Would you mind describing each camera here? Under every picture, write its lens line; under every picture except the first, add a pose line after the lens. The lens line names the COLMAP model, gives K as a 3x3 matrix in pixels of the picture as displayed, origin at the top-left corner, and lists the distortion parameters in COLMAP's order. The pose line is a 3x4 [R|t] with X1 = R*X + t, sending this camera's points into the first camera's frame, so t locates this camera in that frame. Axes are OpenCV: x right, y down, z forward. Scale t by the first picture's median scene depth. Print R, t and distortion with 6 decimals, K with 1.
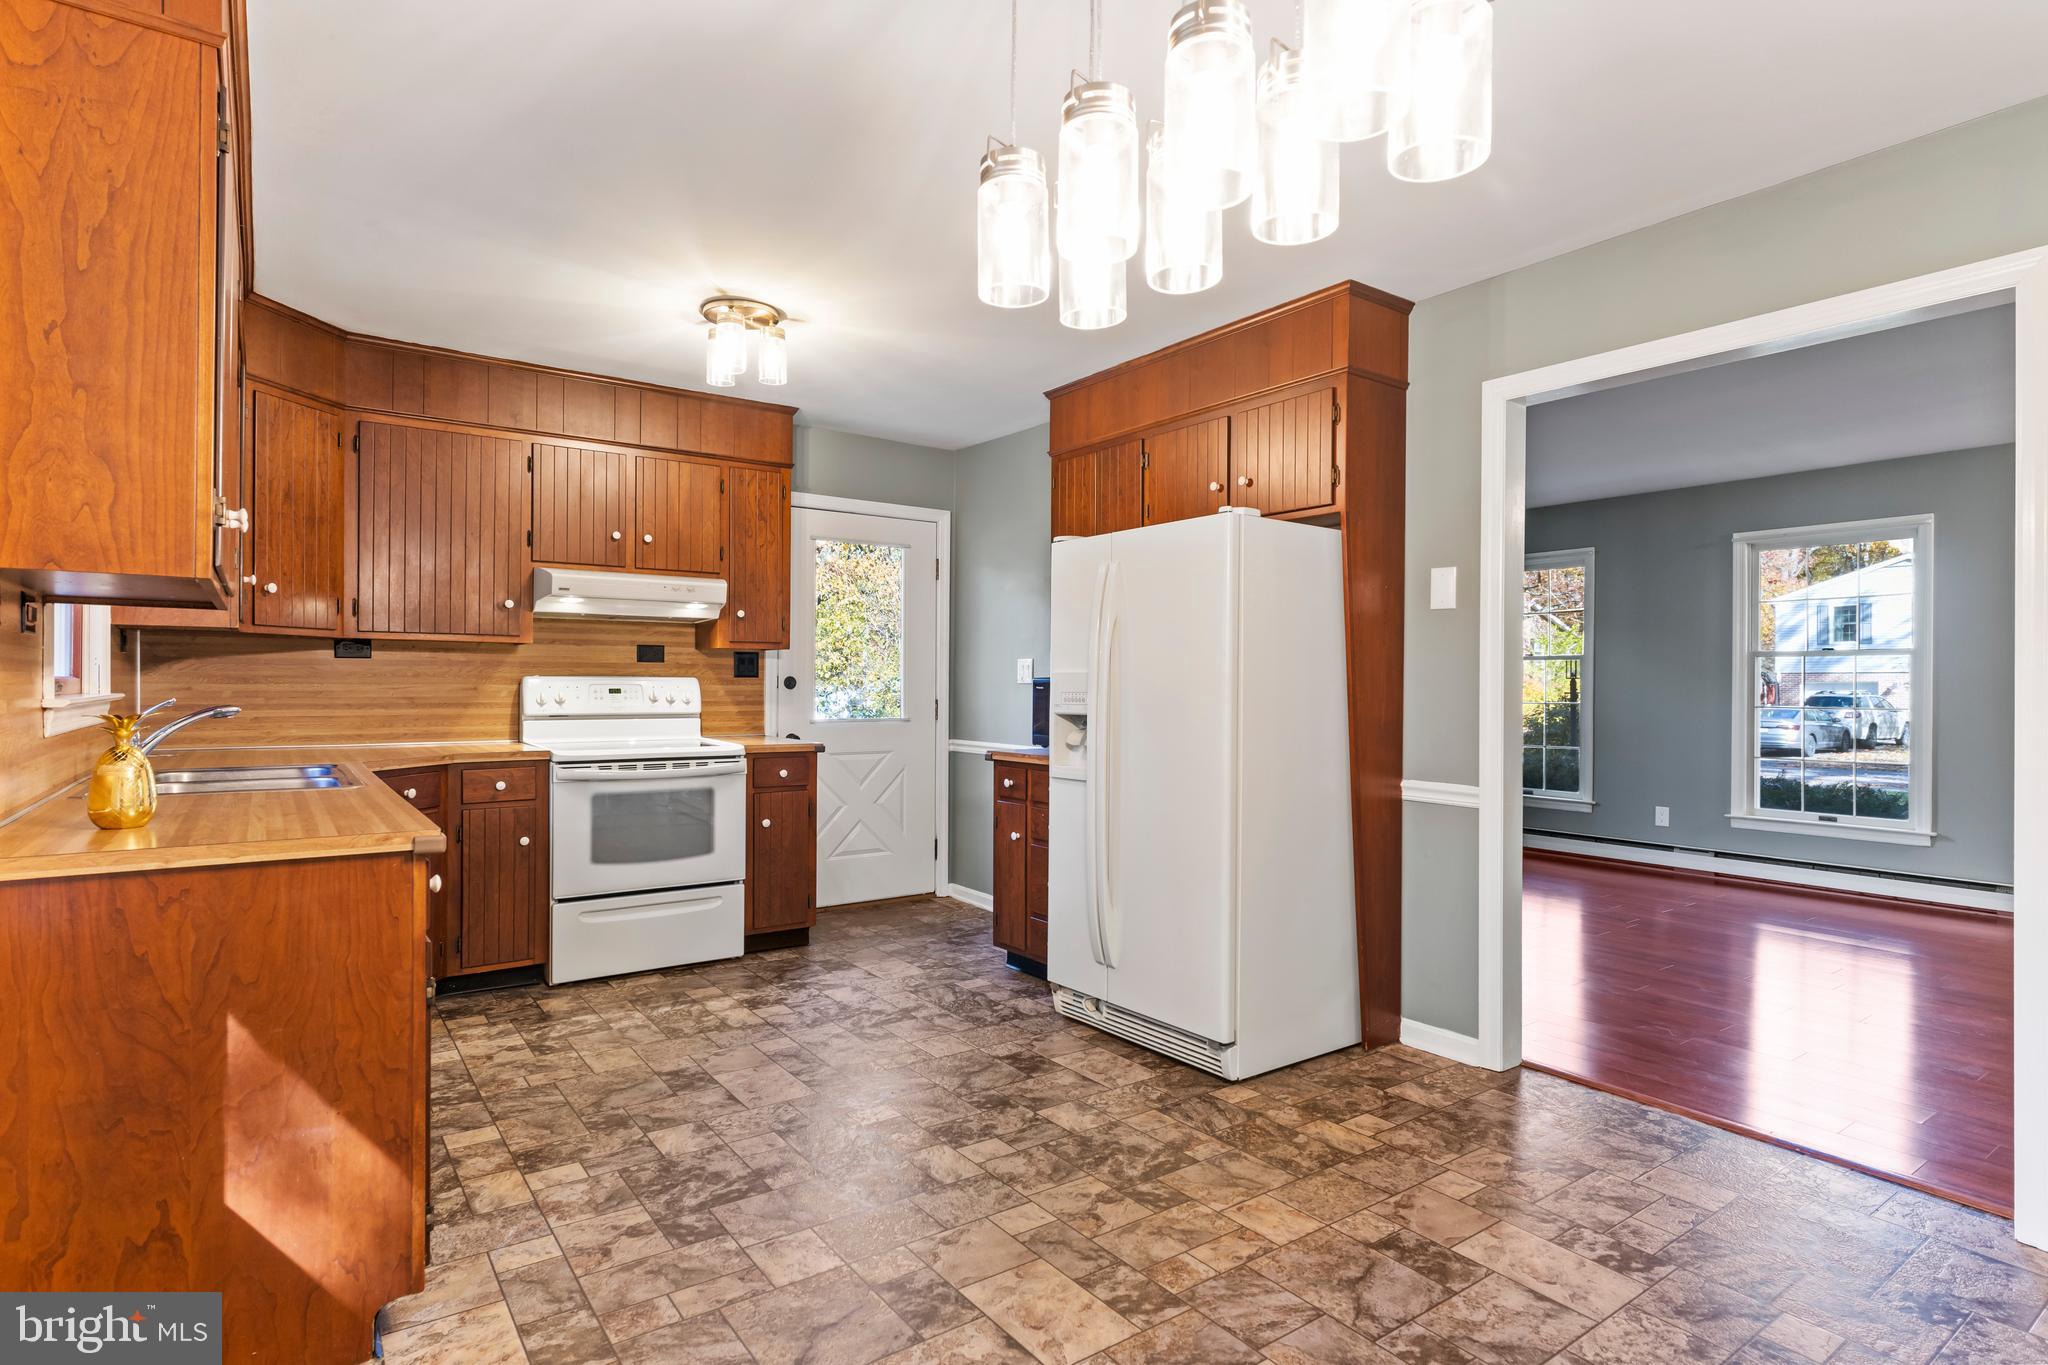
lens RADIAL K [[1063.3, 0, 1017.8], [0, 1063.3, 684.3], [0, 0, 1]] dist [-0.010570, 0.002702]
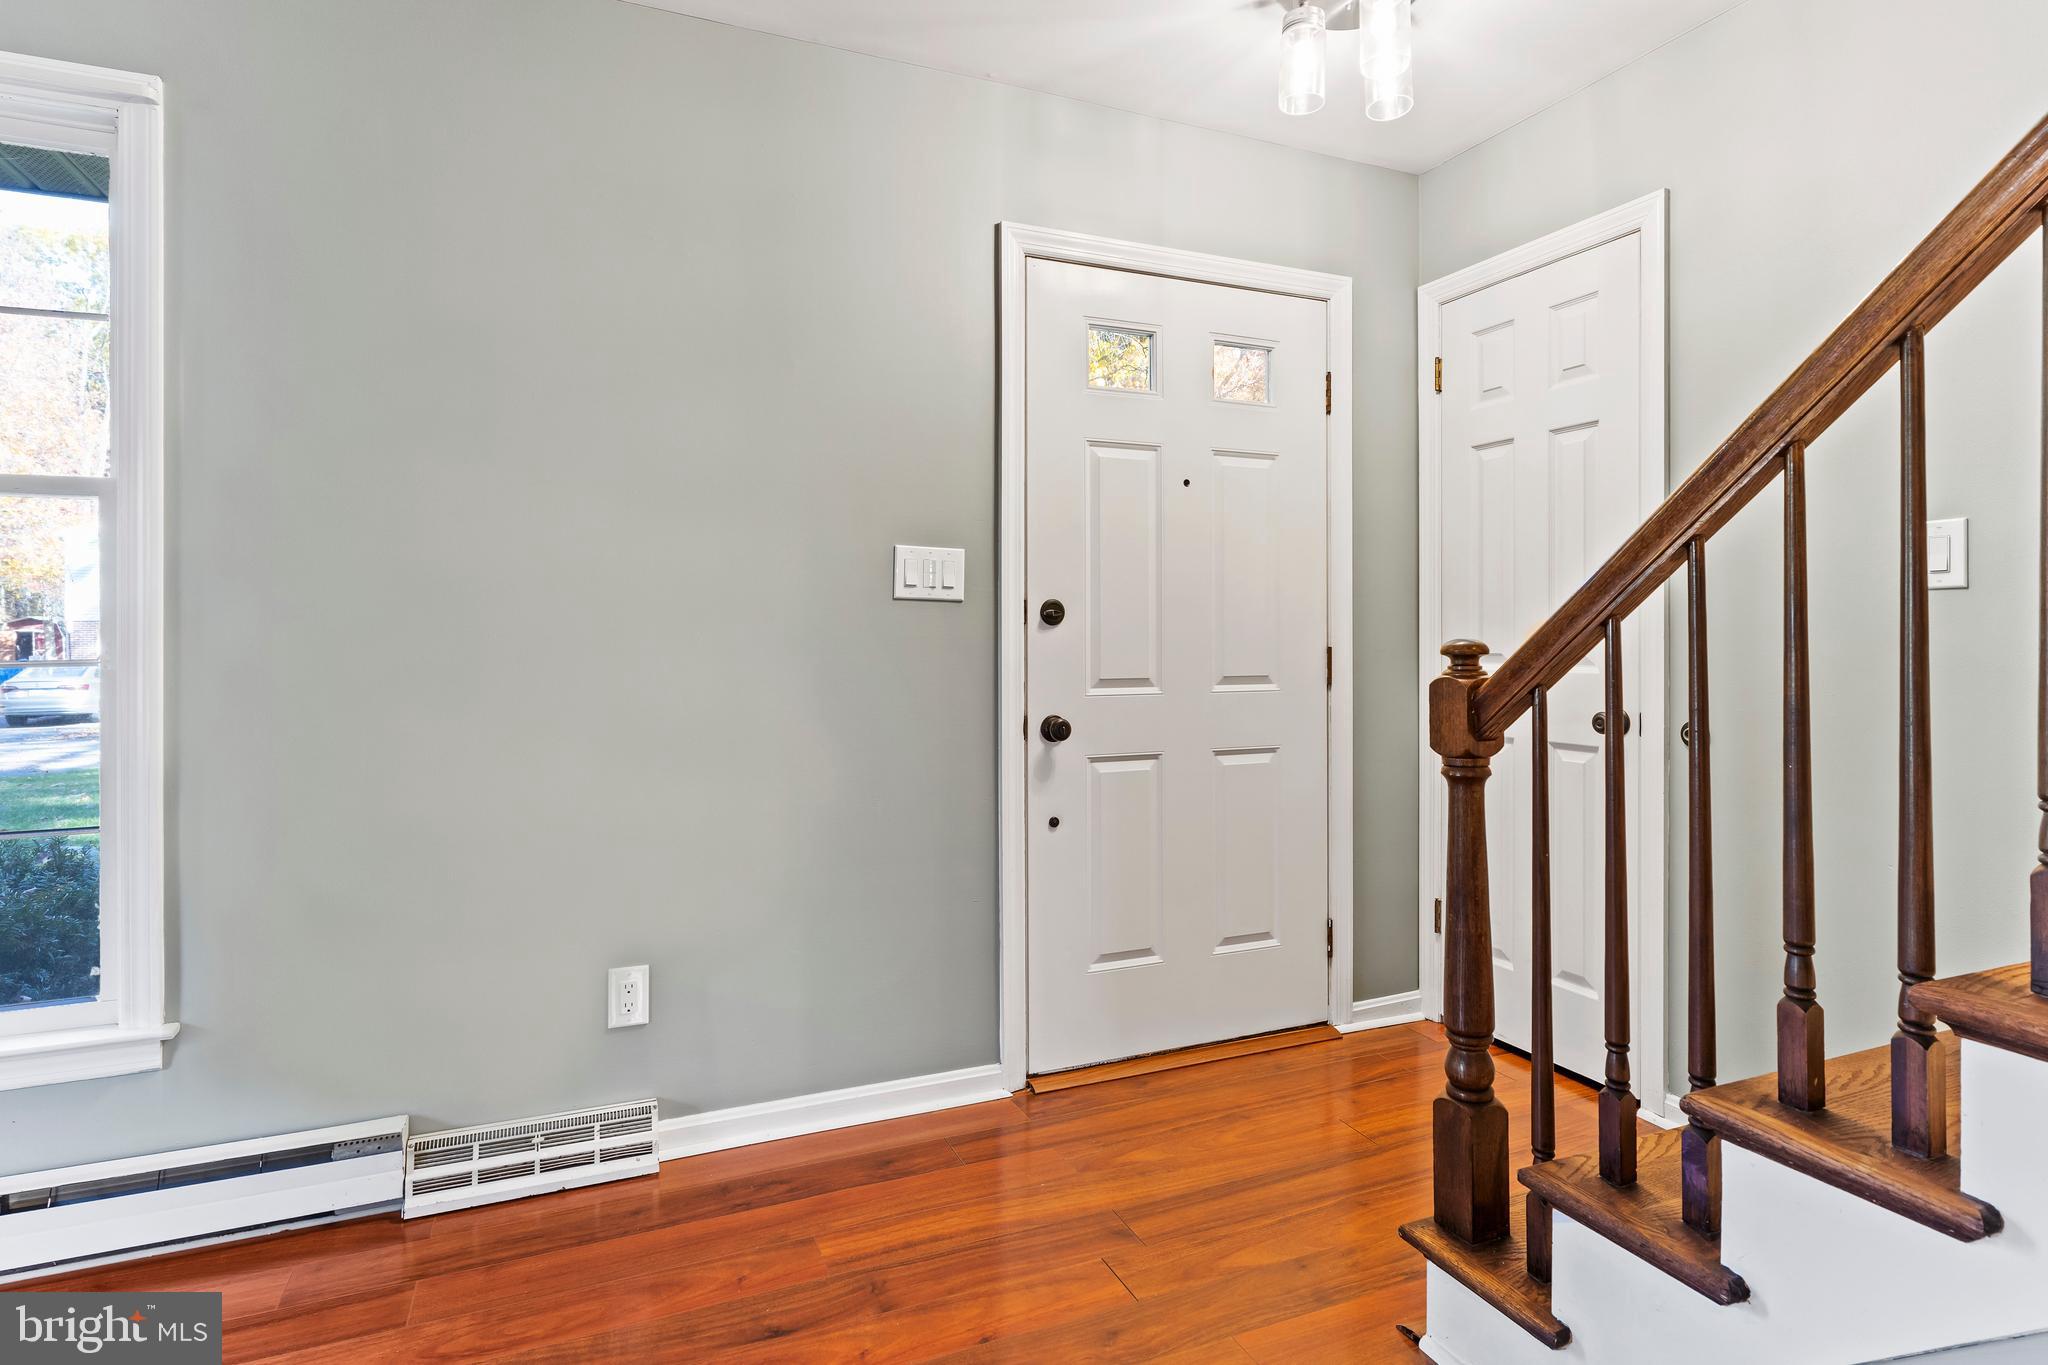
lens RADIAL K [[1063.3, 0, 1019.5], [0, 1063.3, 635.2], [0, 0, 1]] dist [-0.010570, 0.002702]
pose [[0.221878, -0.003375, 0.975069, 0.808164], [0.005195, 0.999984, 0.002279, 0.021974], [-0.975061, 0.004560, 0.221892, 0.892032]]
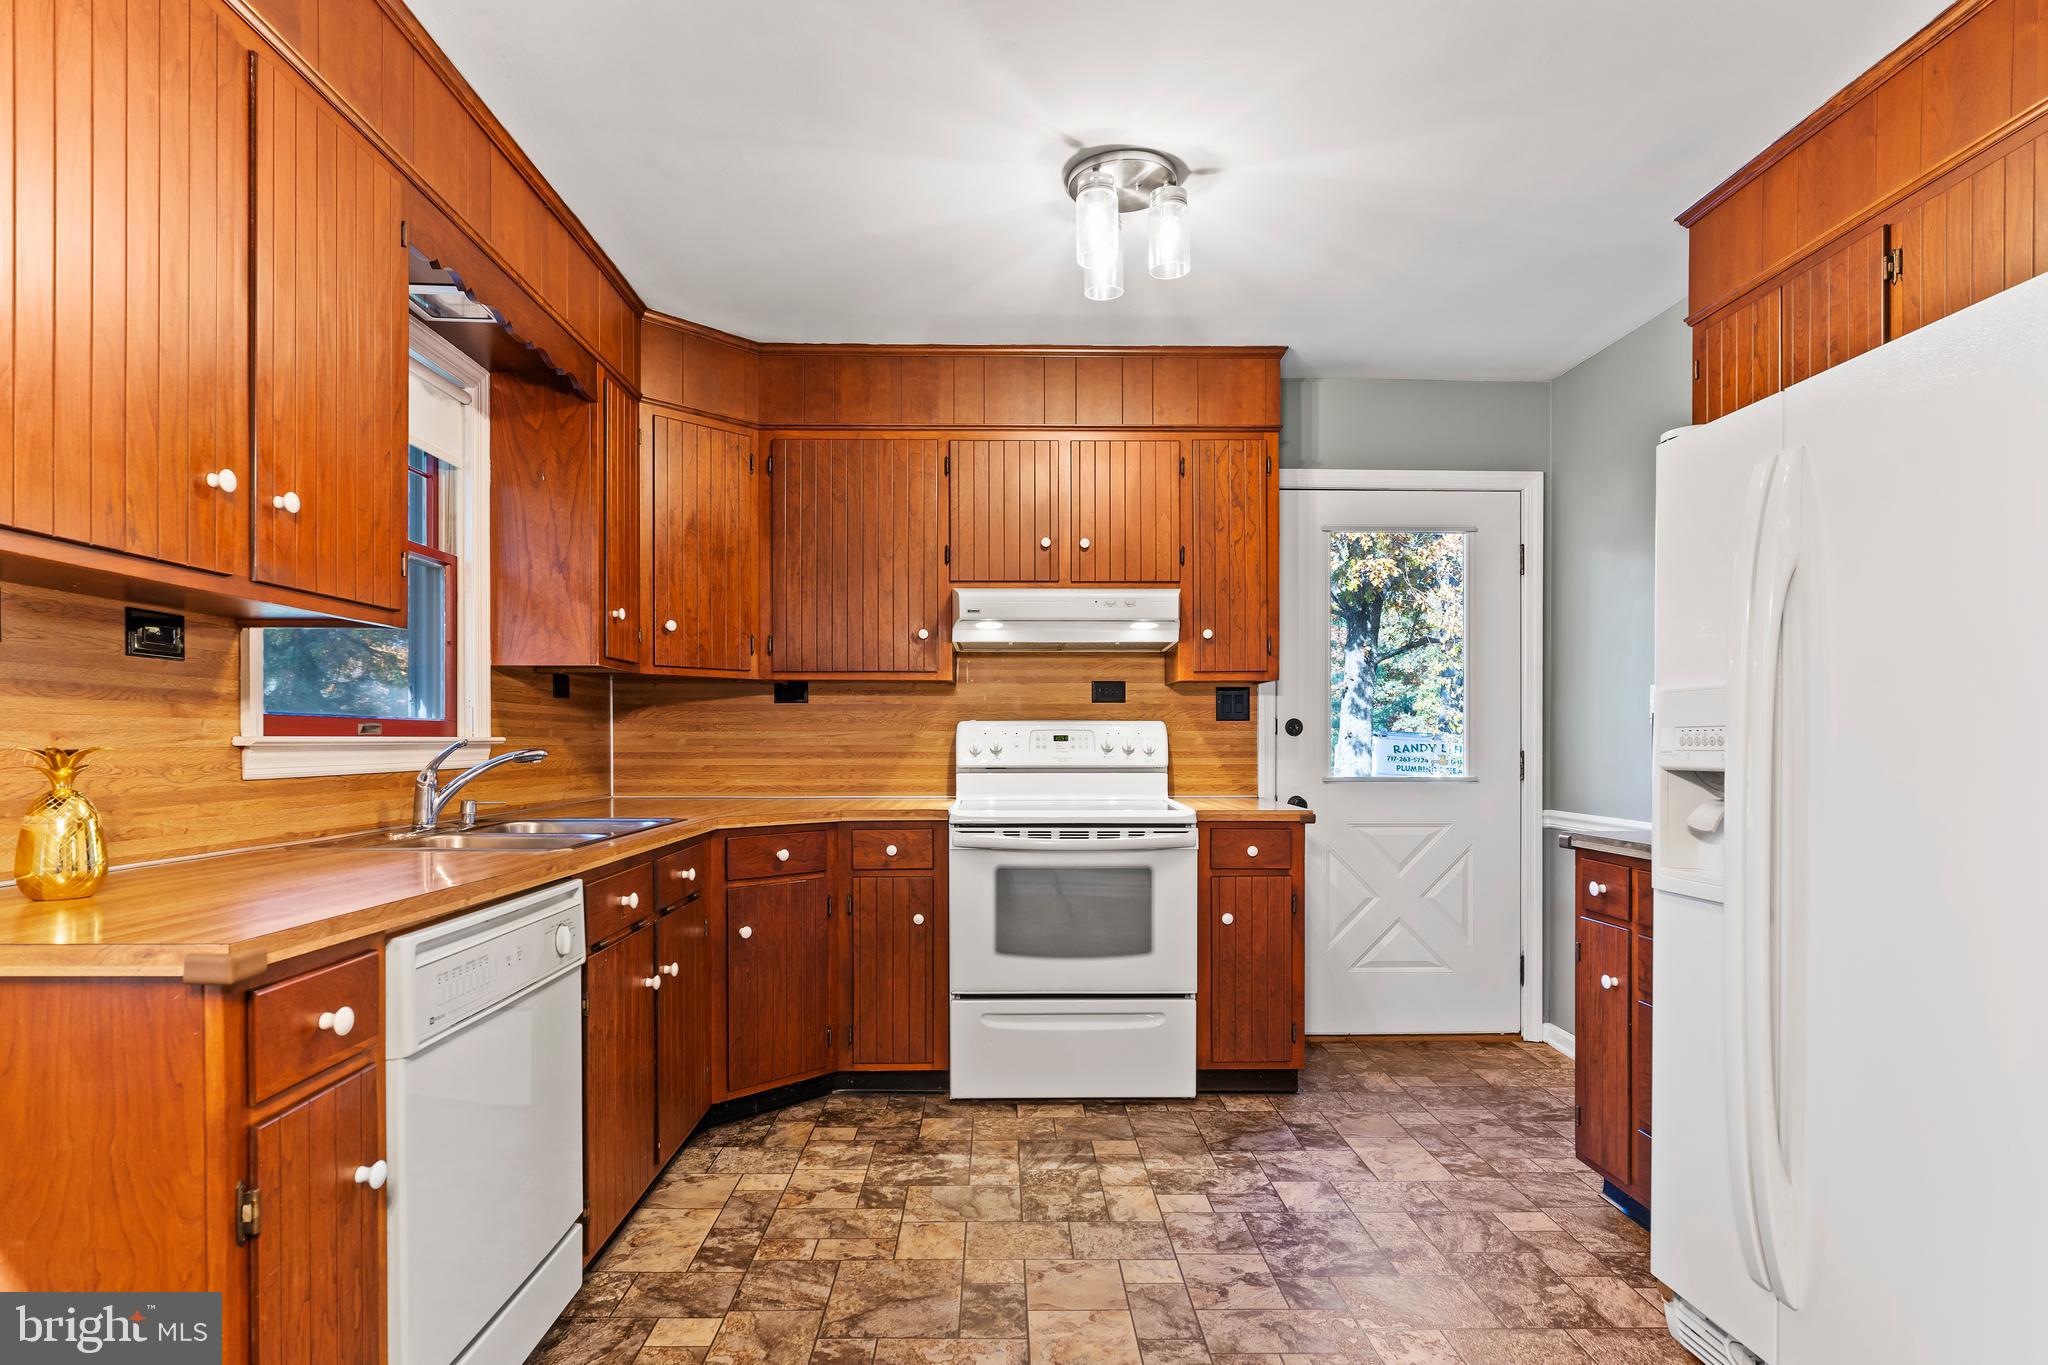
lens RADIAL K [[1063.3, 0, 1013.9], [0, 1063.3, 745.8], [0, 0, 1]] dist [-0.010570, 0.002702]
pose [[0.819298, -0.003315, -0.573358, 0.063180], [0.003928, 0.999992, -0.000169, 0.013337], [0.573354, -0.002114, 0.819305, 0.344951]]
